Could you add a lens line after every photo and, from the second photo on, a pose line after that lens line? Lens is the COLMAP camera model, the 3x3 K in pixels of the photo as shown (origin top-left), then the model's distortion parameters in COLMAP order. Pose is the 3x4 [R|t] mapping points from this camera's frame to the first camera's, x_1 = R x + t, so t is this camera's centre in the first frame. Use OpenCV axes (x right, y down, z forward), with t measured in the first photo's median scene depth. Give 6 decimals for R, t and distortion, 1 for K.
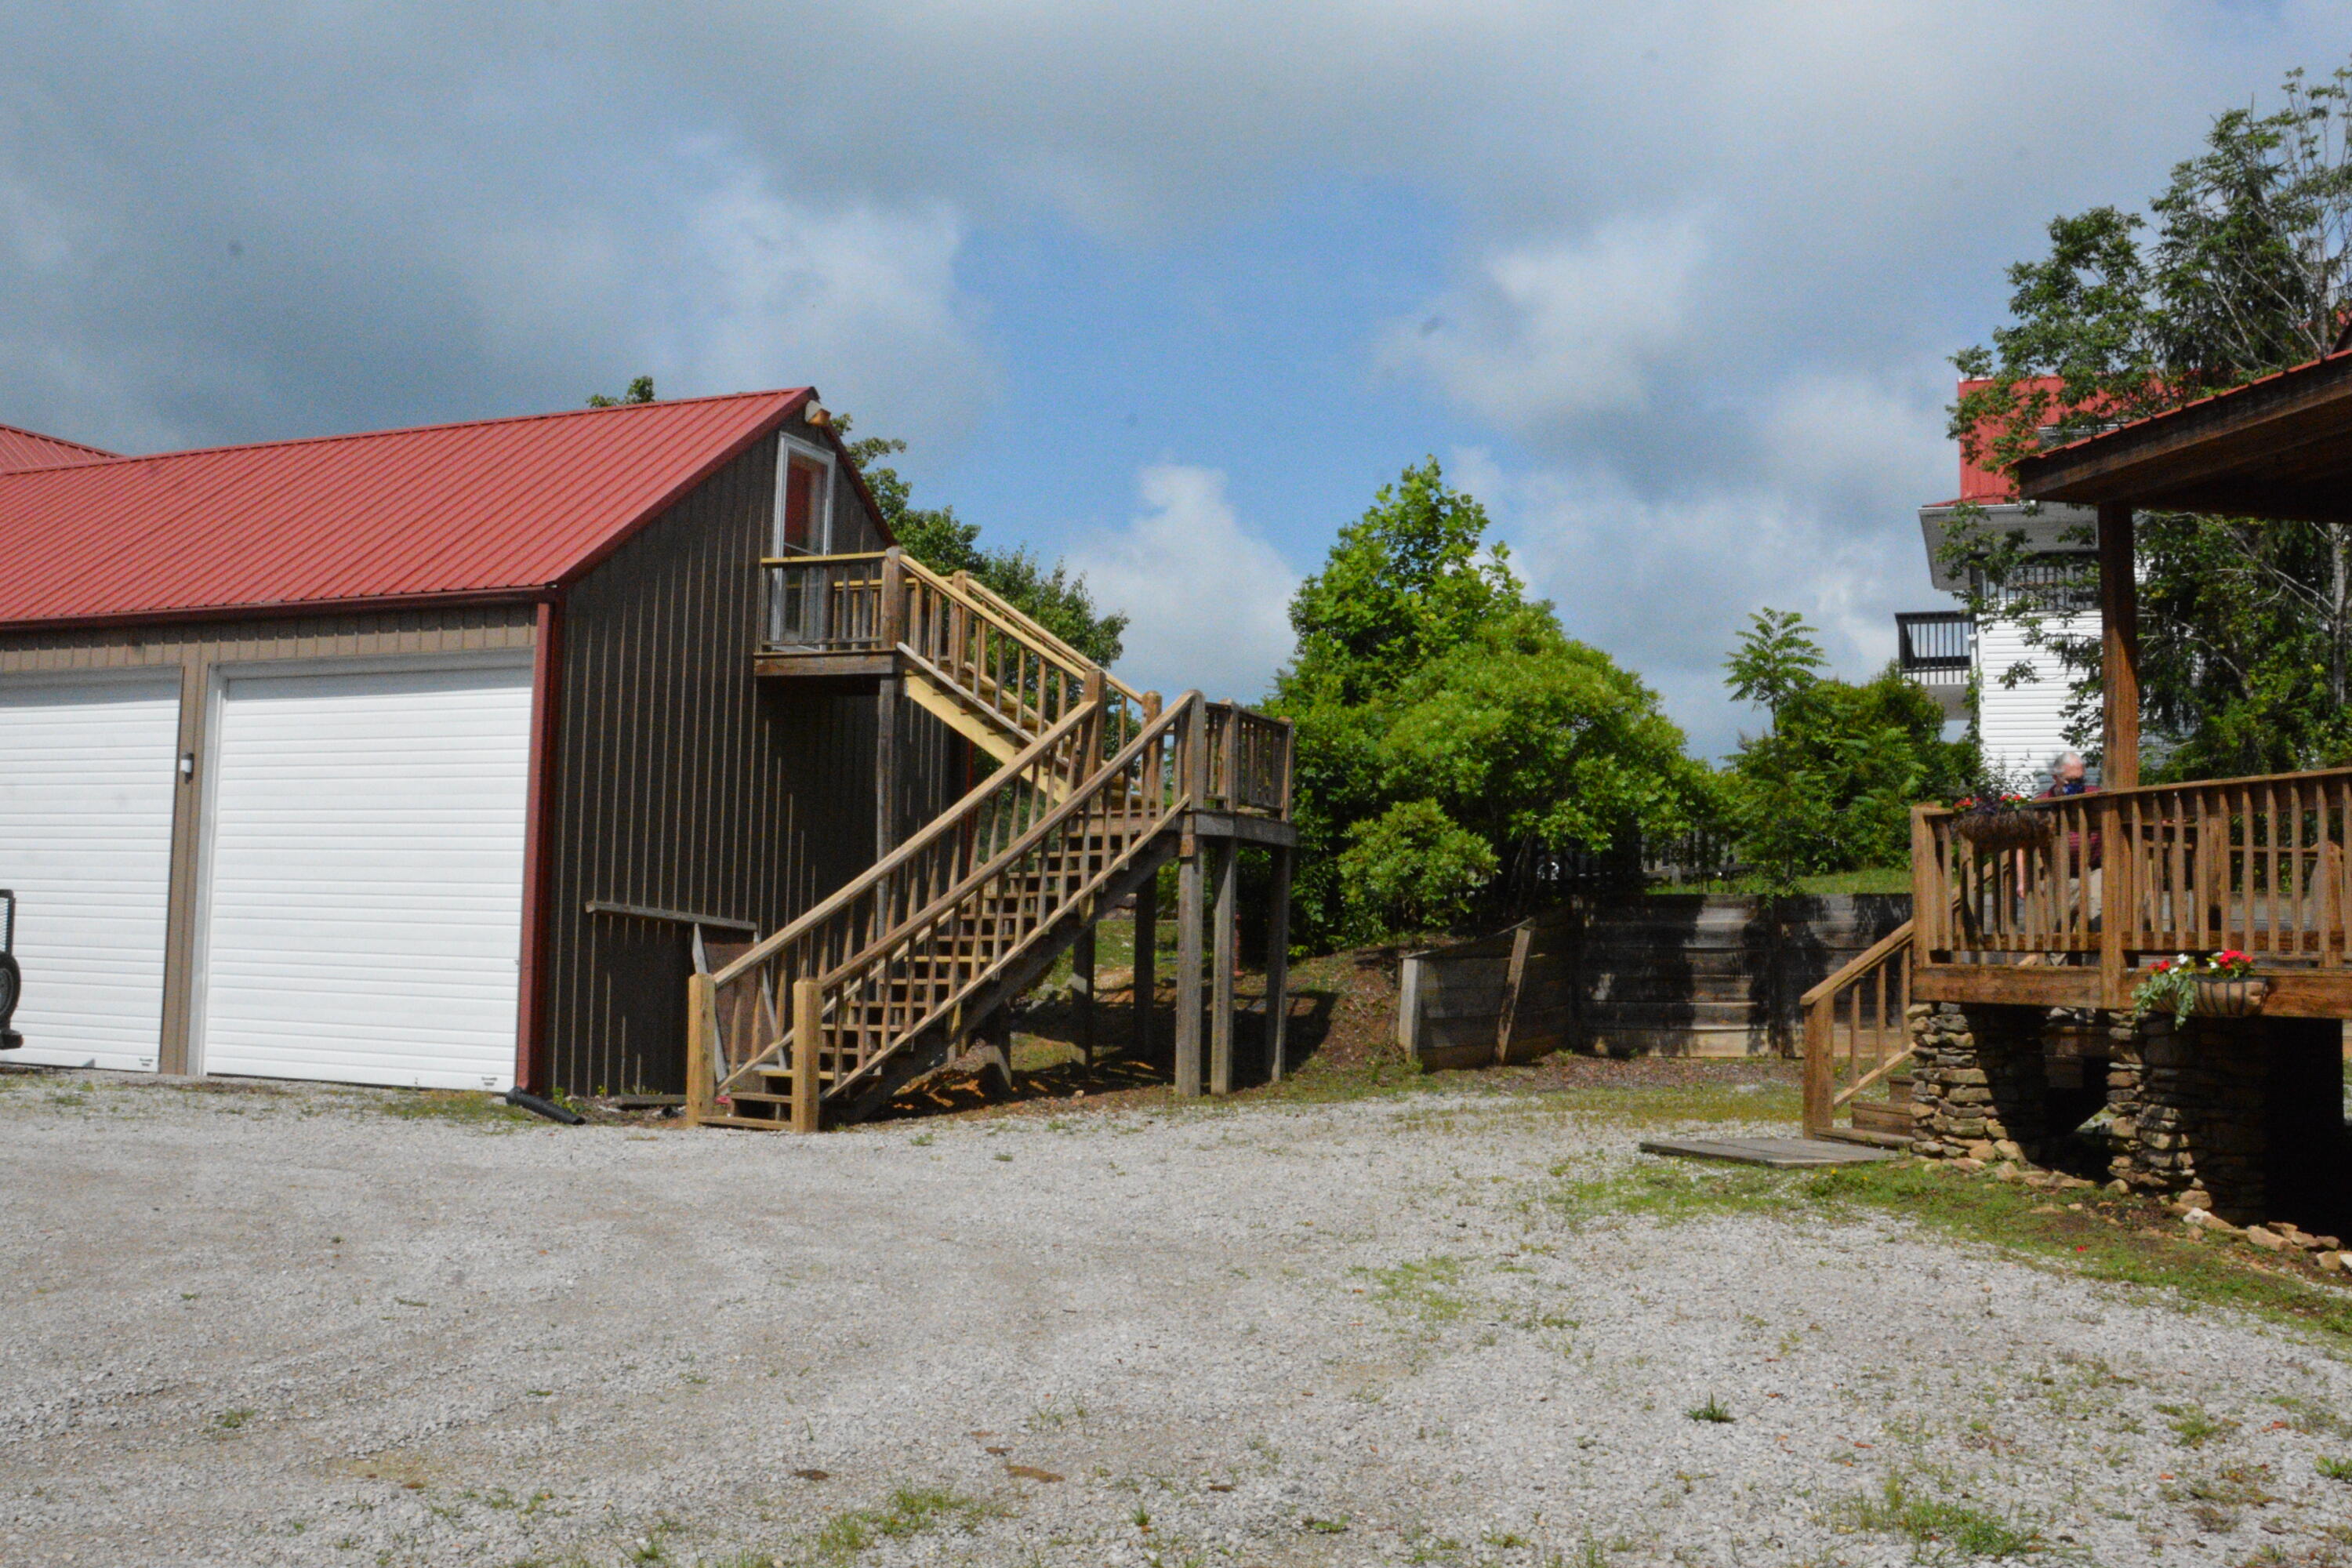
lens RADIAL K [[2320.1, 0, 1176.0], [0, 2320.1, 784.0], [0, 0, 1]] dist [-0.159669, 0.123785]
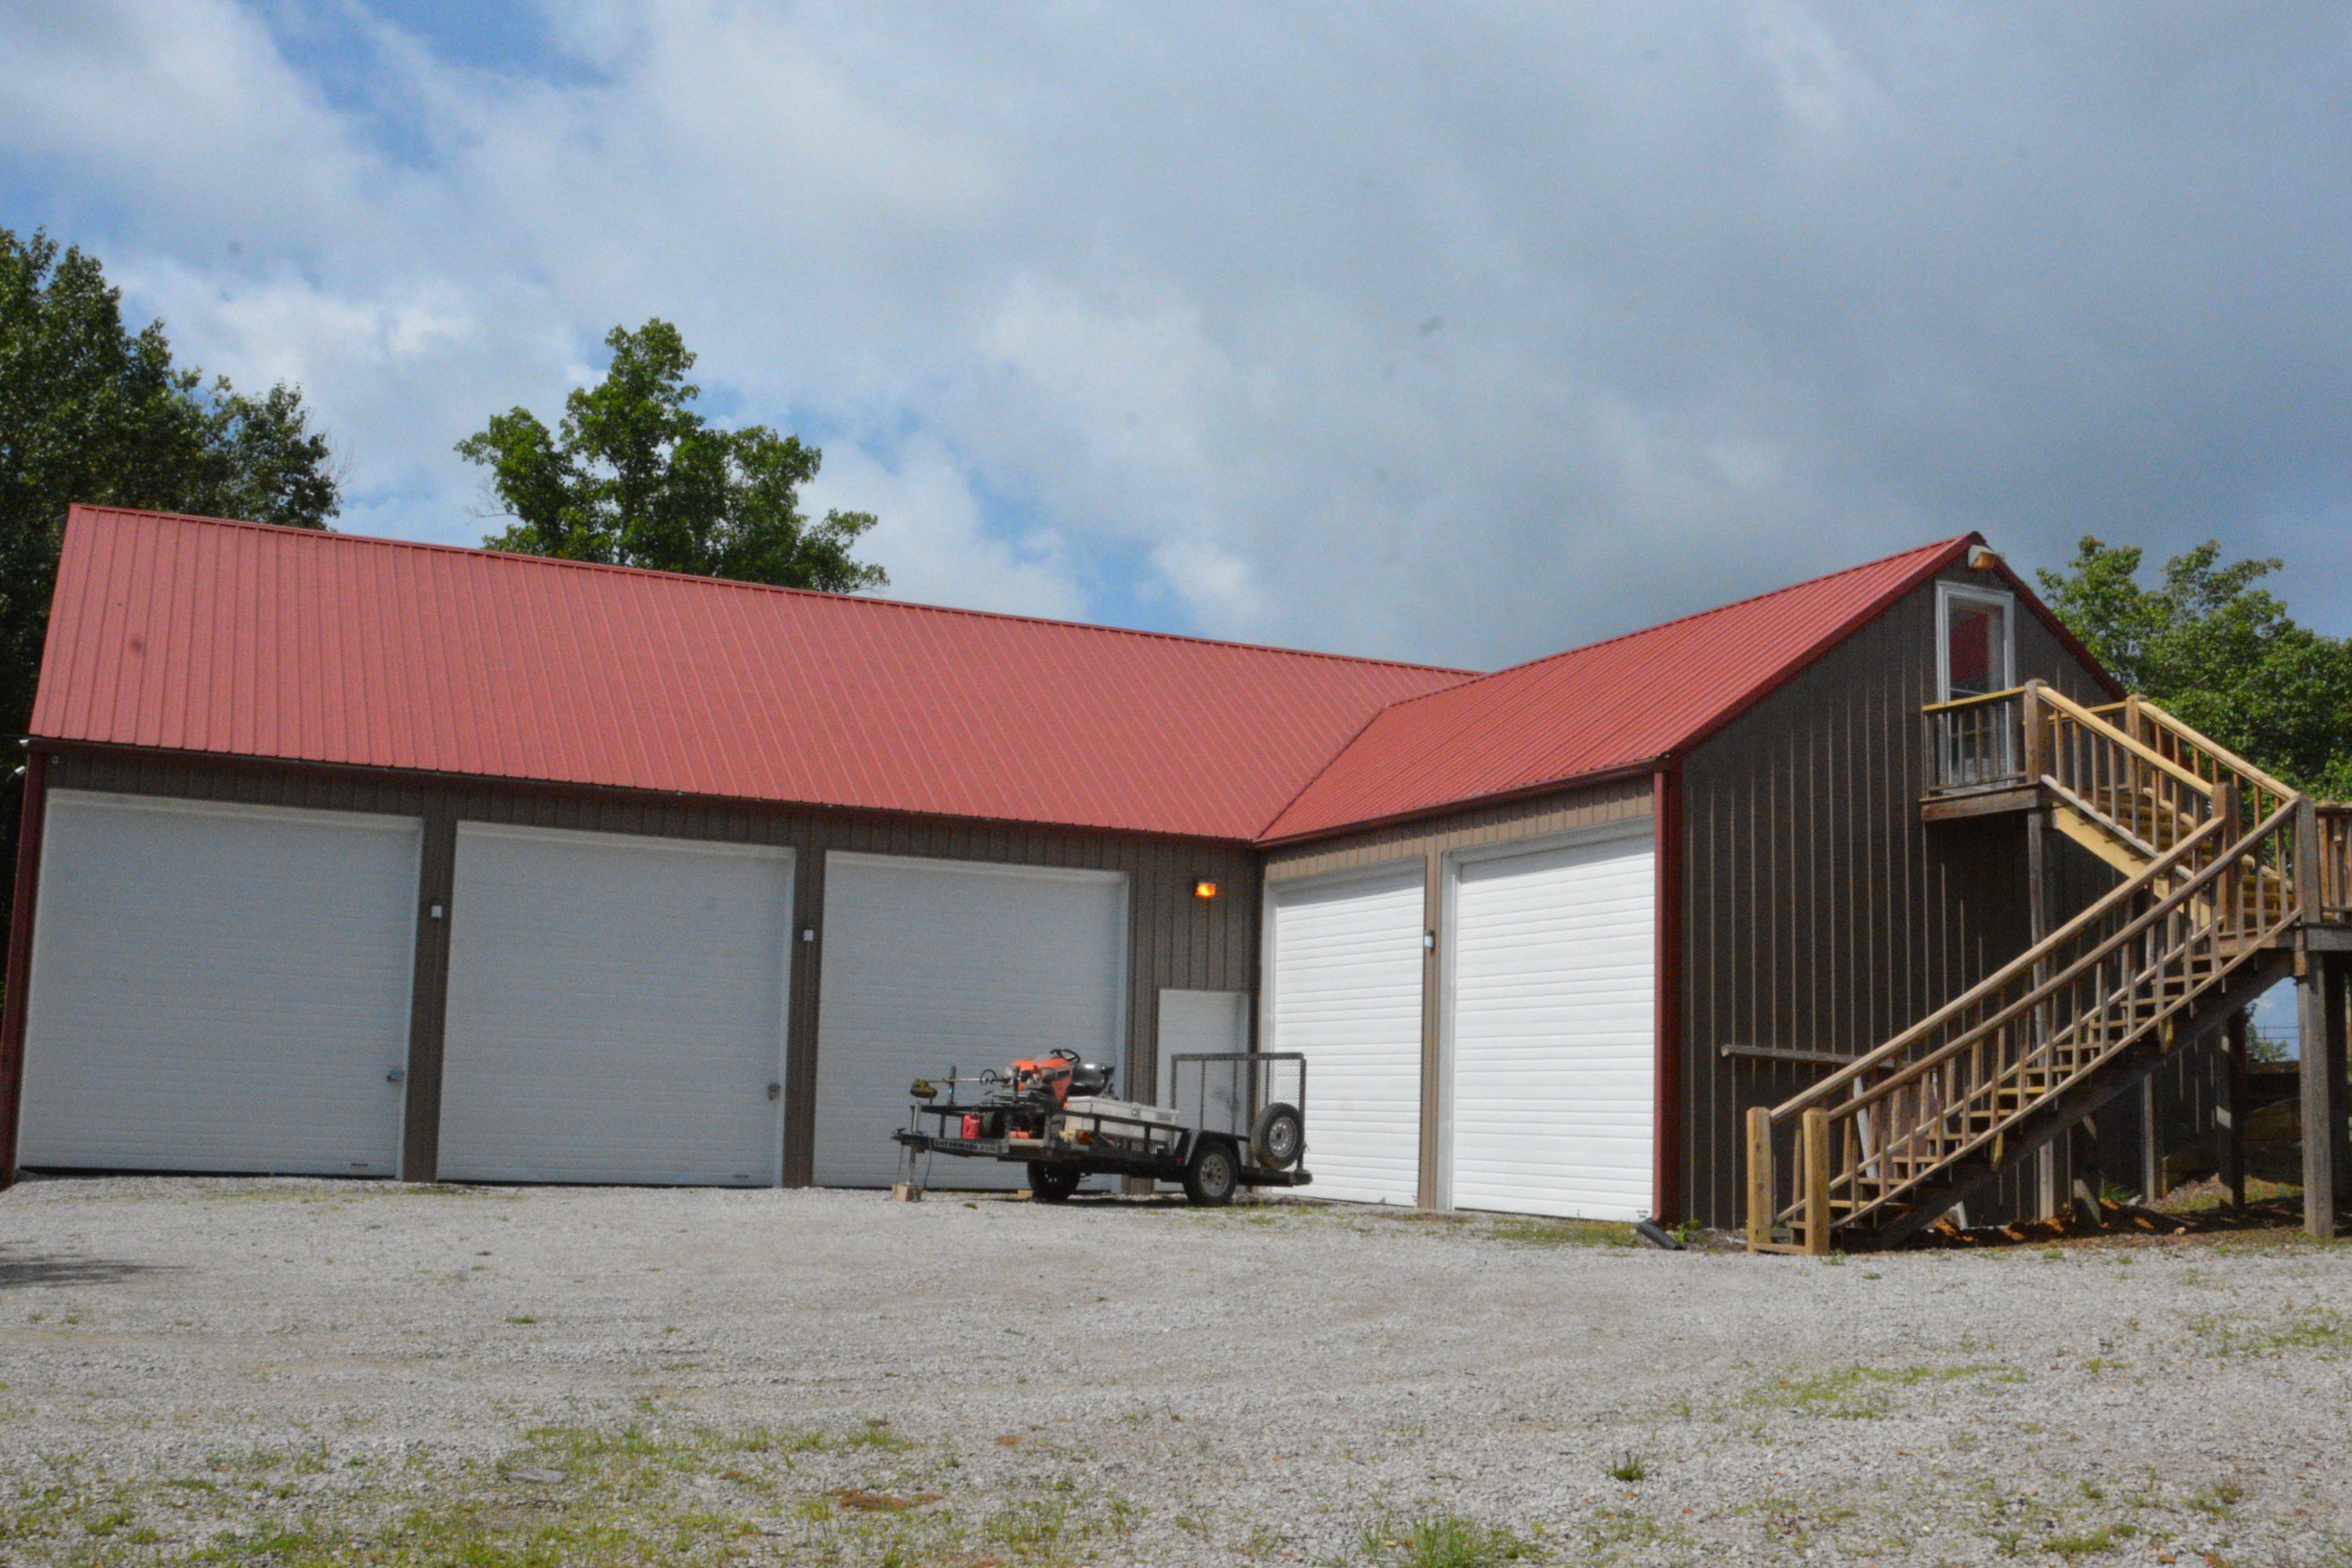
lens RADIAL K [[2289.4, 0, 1183.2], [0, 2289.4, 846.6], [0, 0, 1]] dist [-0.141930, 0.106796]
pose [[0.748145, -0.082785, -0.658350, 0.242450], [0.049283, 0.996379, -0.069286, 0.018297], [0.661702, 0.019390, 0.749516, 0.035726]]
